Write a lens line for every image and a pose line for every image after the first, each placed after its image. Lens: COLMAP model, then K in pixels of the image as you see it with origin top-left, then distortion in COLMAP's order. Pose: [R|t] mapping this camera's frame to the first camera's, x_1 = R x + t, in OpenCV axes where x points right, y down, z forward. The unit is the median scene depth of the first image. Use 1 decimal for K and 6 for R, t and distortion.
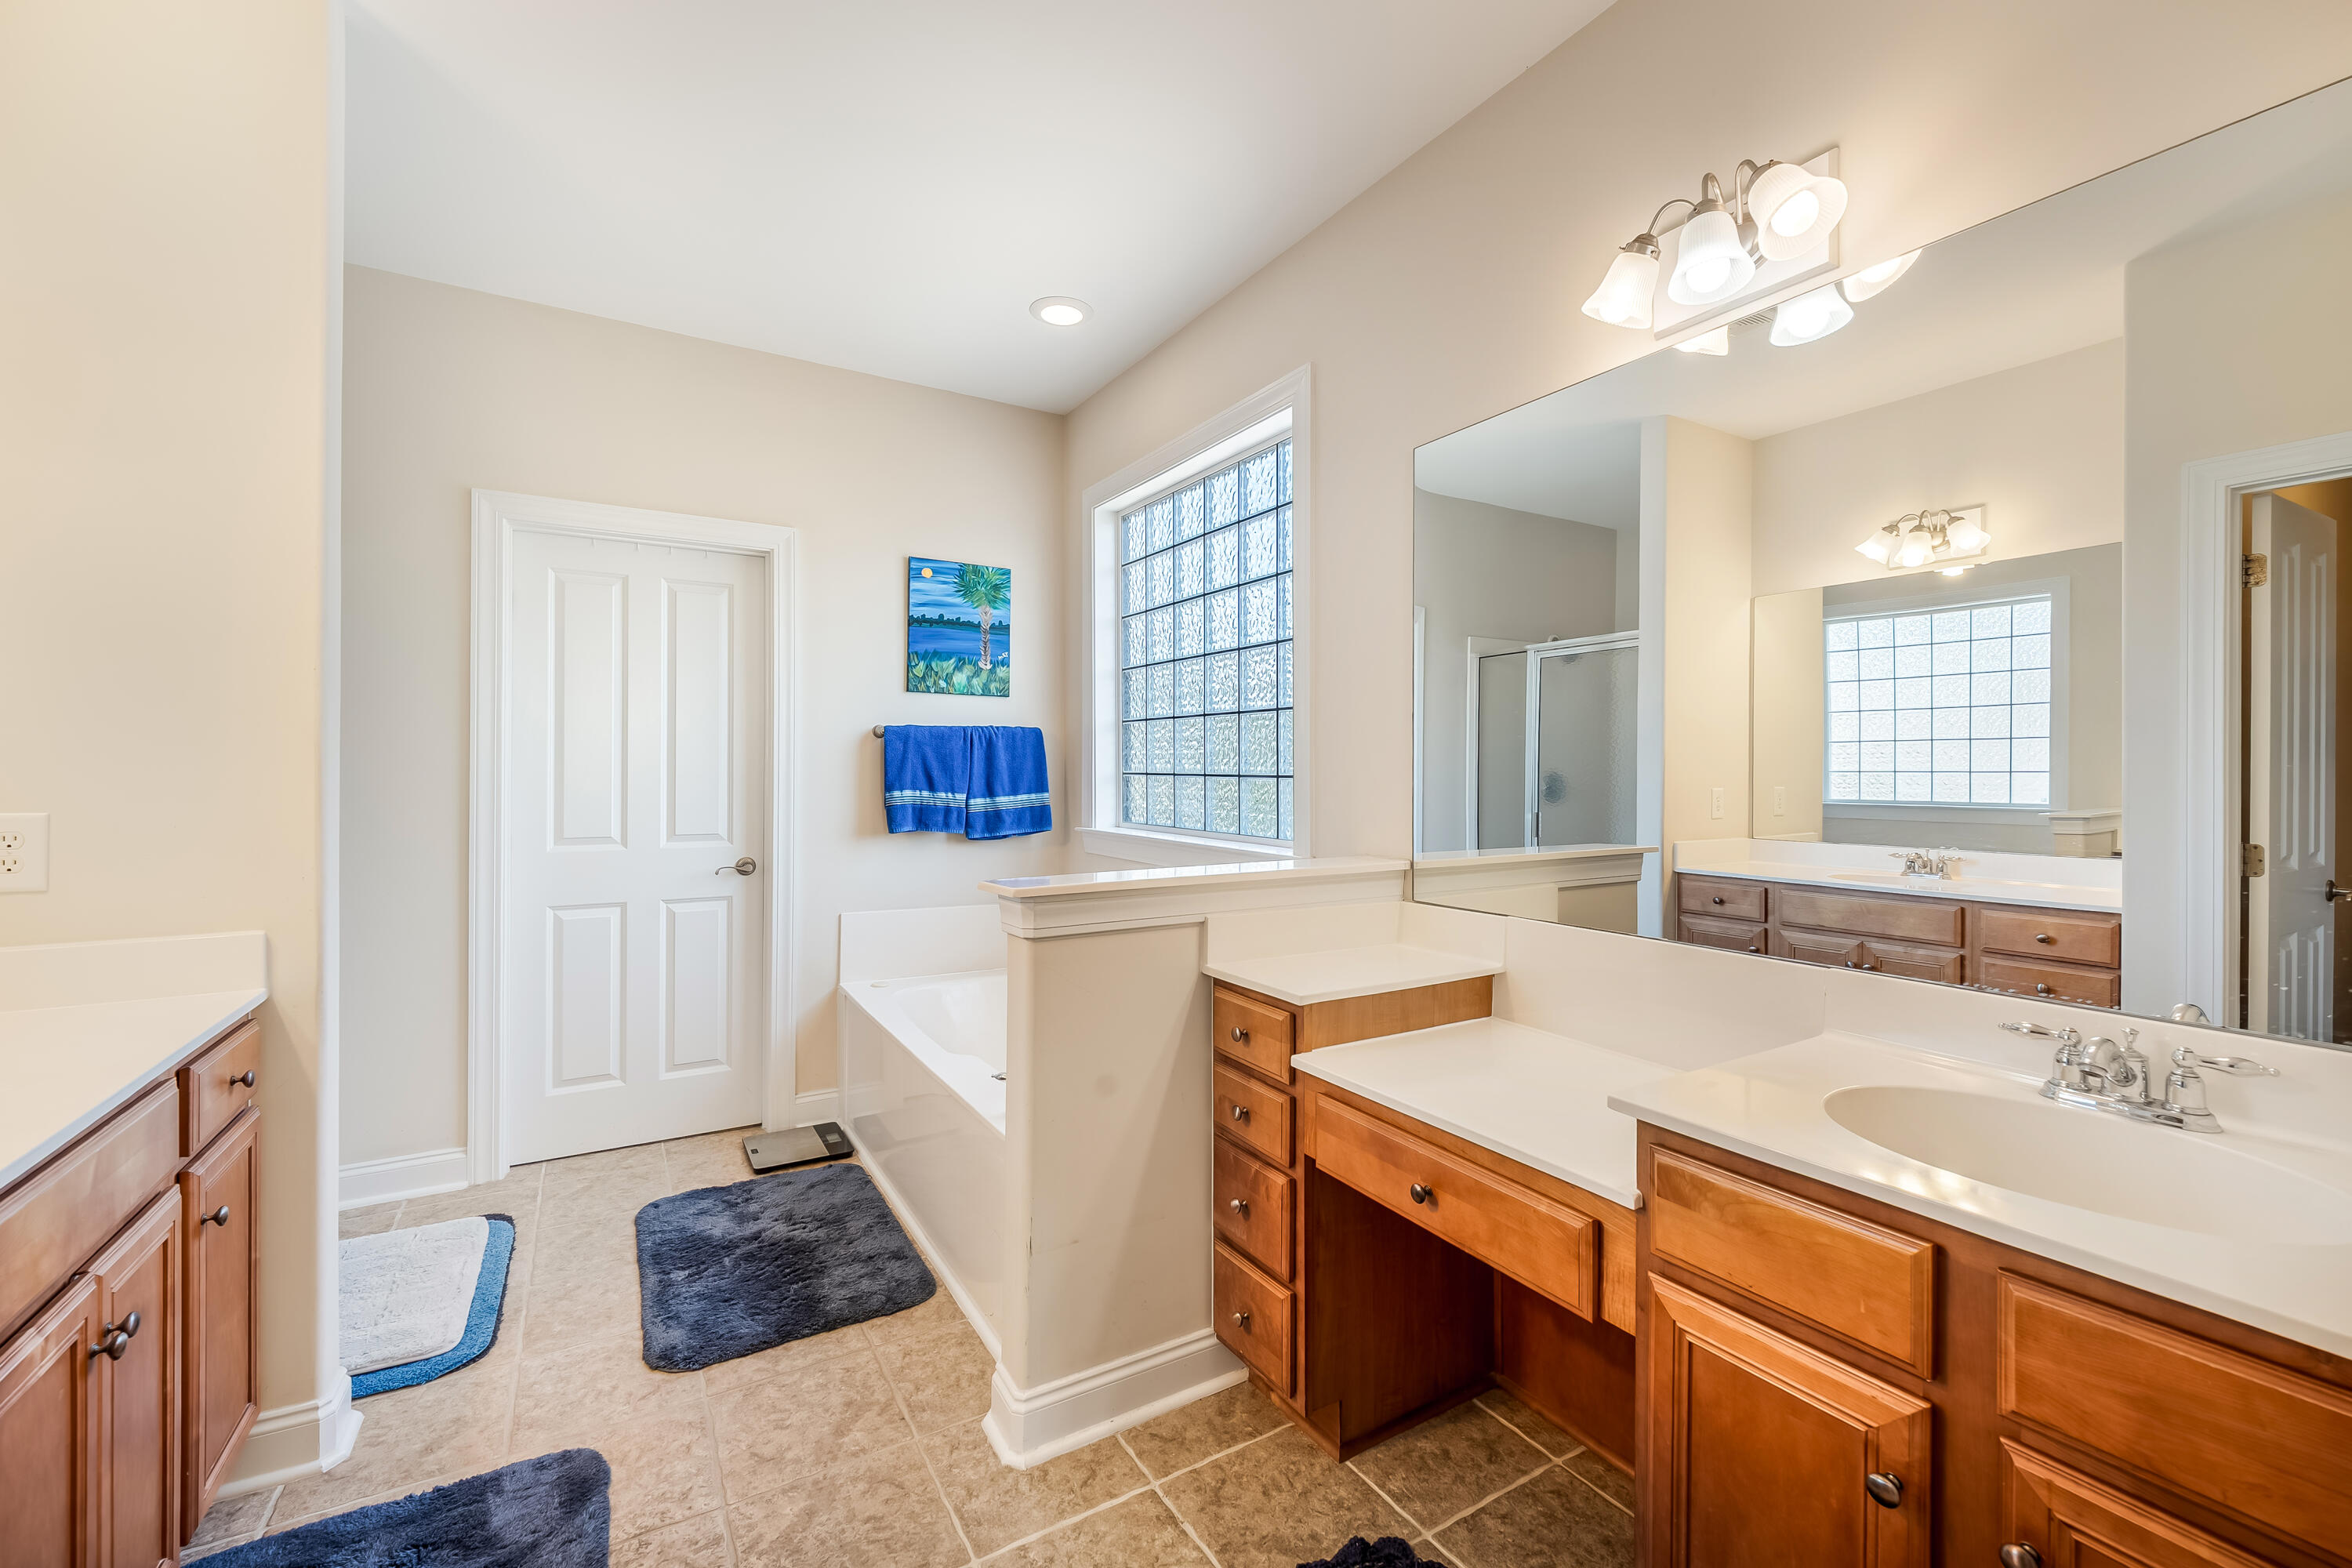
lens RADIAL K [[972.3, 0, 1167.1], [0, 972.3, 766.2], [0, 0, 1]] dist [0.002069, -0.000664]
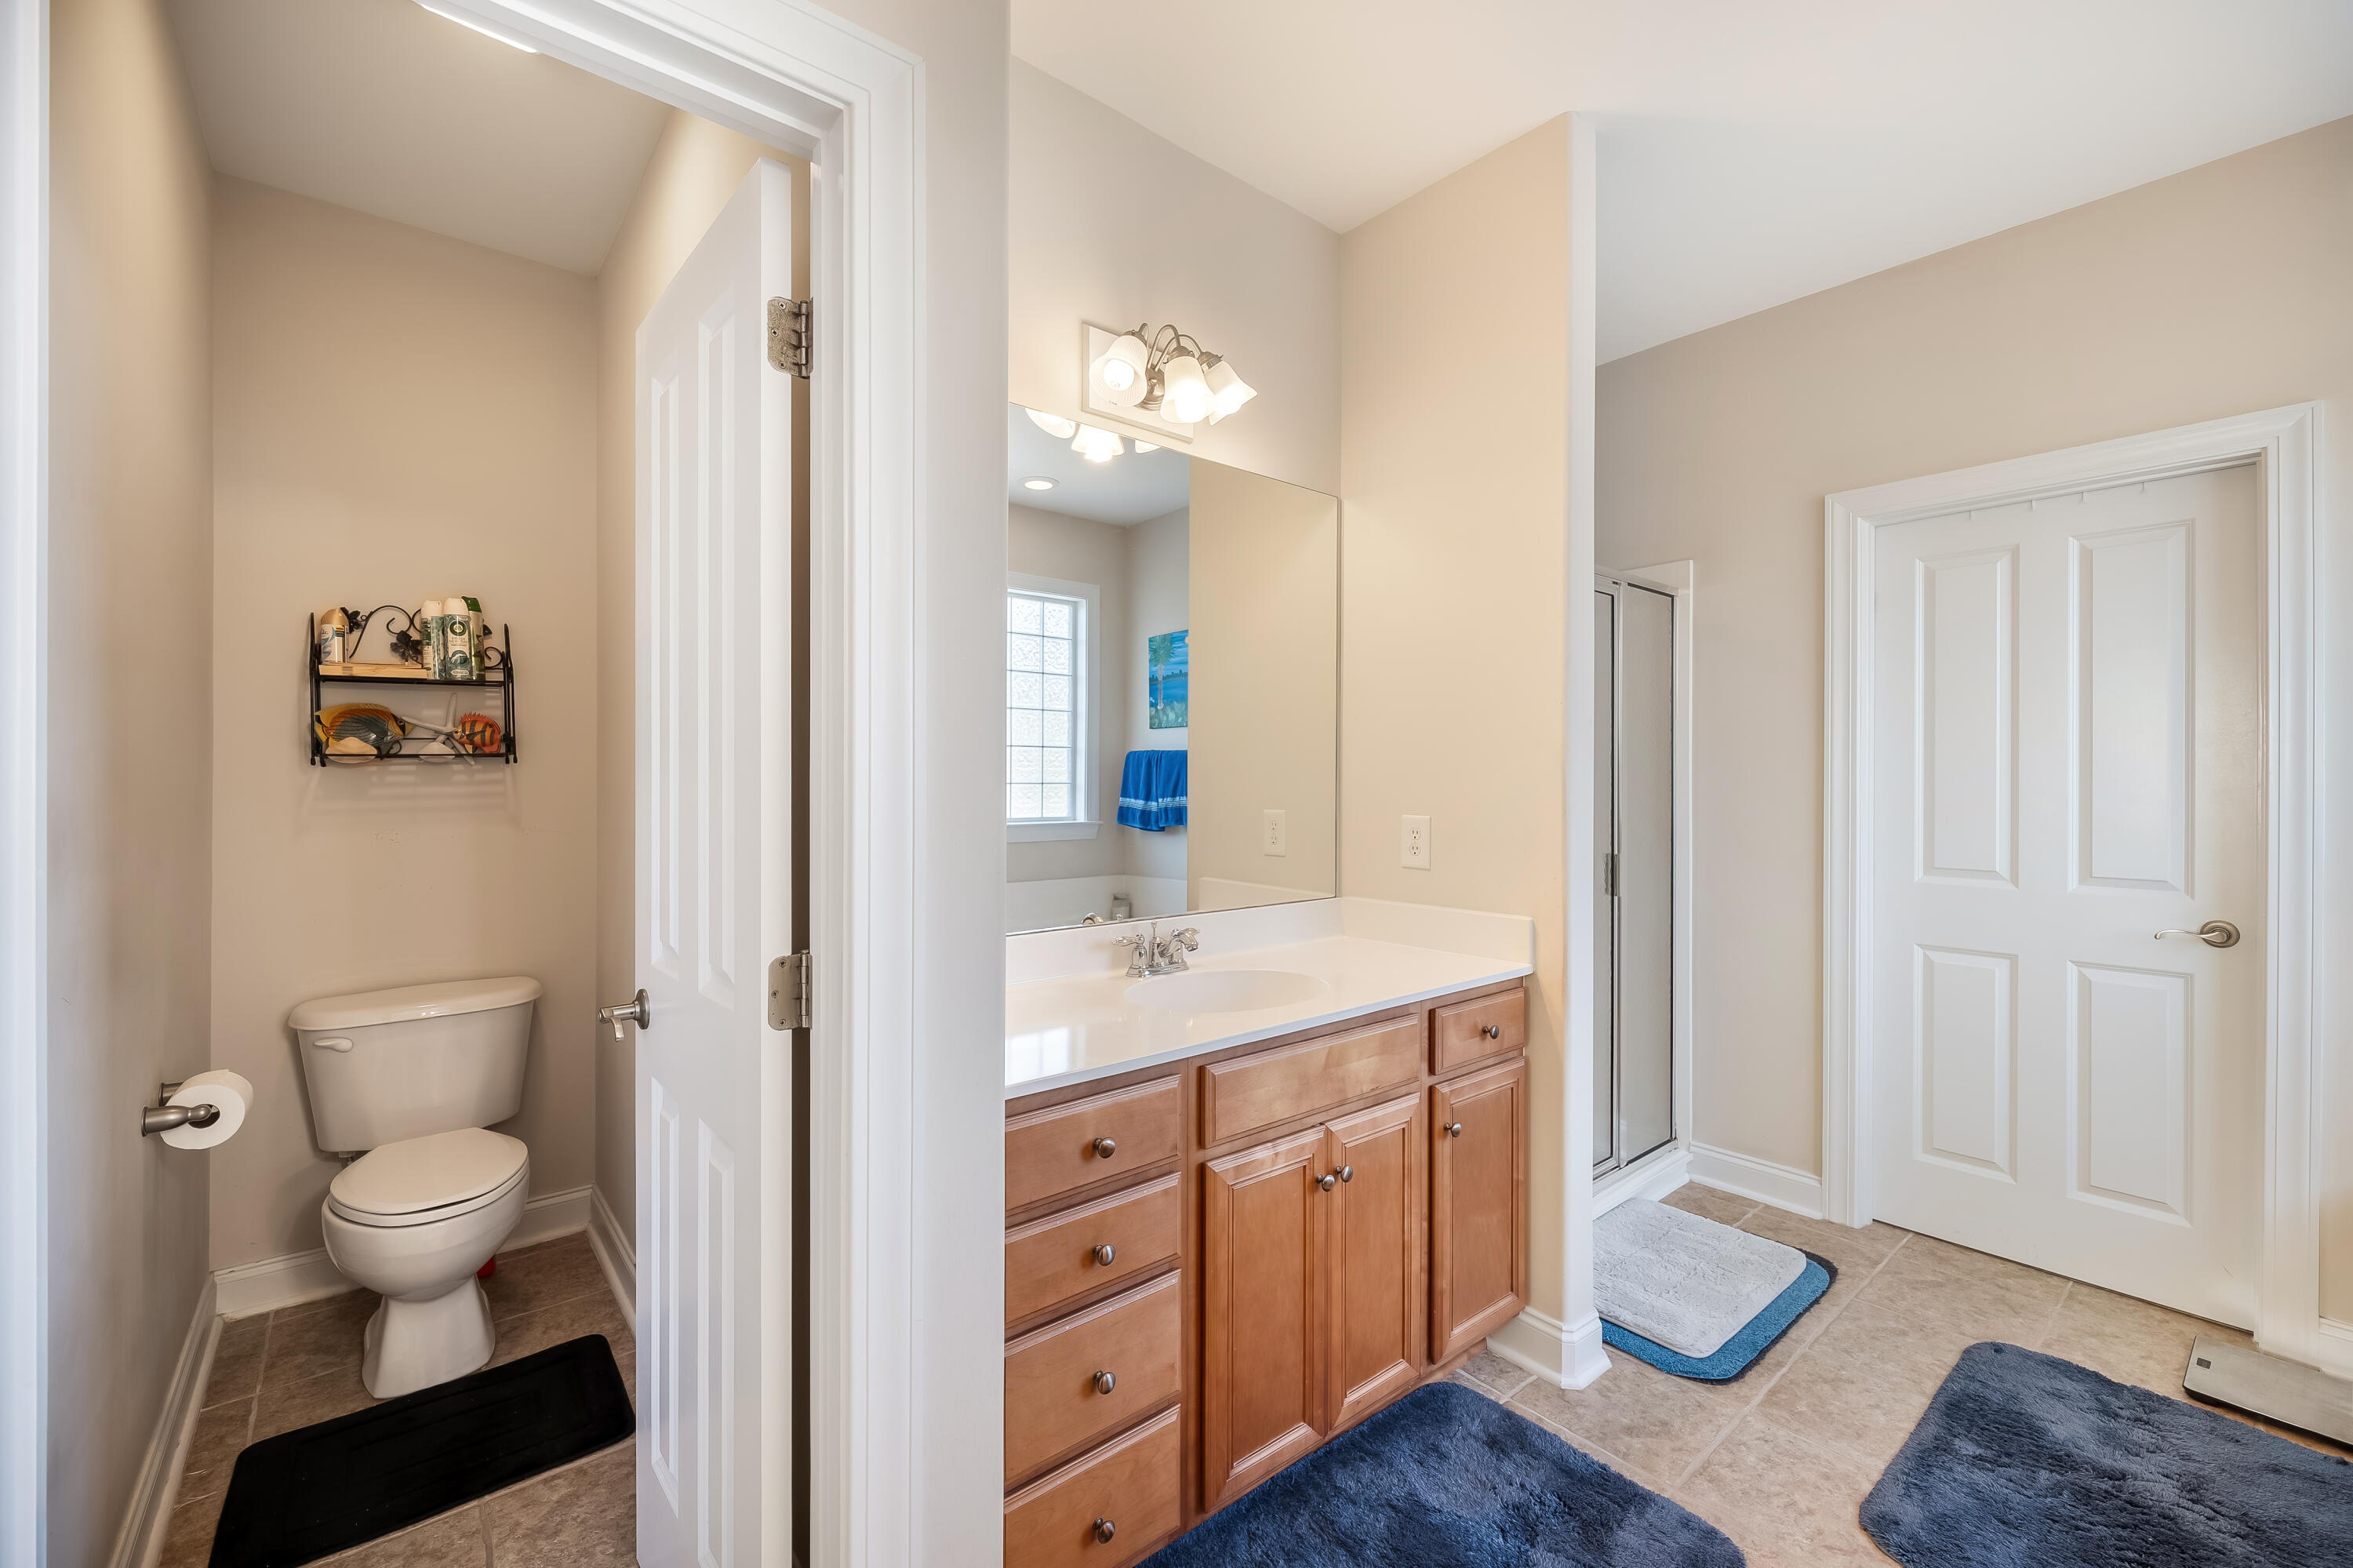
lens RADIAL K [[961.6, 0, 1180.0], [0, 961.6, 779.3], [0, 0, 1]] dist [0.001521, 0.000348]
pose [[0.164267, -0.003608, -0.986409, 0.132468], [-0.000583, 0.999993, -0.003755, -0.000894], [0.986416, 0.001192, 0.164263, 0.234129]]
